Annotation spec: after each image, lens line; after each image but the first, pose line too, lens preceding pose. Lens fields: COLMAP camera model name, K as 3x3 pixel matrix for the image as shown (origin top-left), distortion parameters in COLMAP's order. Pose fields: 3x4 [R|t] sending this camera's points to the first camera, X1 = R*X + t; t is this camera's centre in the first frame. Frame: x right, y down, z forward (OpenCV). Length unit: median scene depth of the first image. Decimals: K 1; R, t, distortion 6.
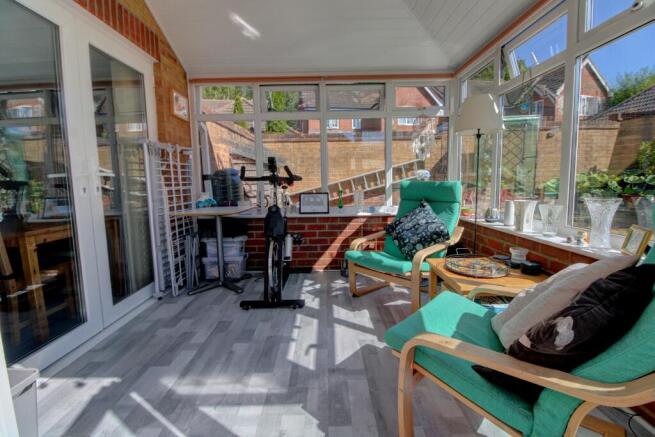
lens RADIAL K [[303.7, 0, 328.7], [0, 303.7, 217.6], [0, 0, 1]] dist [-0.005990, -0.000772]
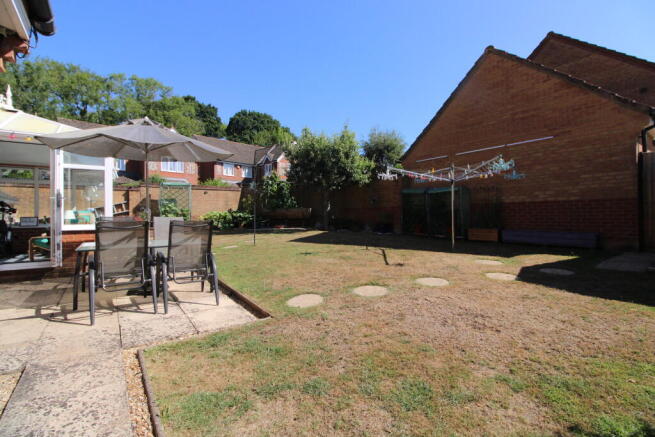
lens RADIAL K [[303.7, 0, 325.4], [0, 303.7, 218.0], [0, 0, 1]] dist [-0.005990, -0.000772]
pose [[0.819012, 0.016461, 0.573540, 0.465073], [0.052560, 0.993233, -0.103563, 0.271539], [-0.571364, 0.114965, 0.812605, -2.048895]]
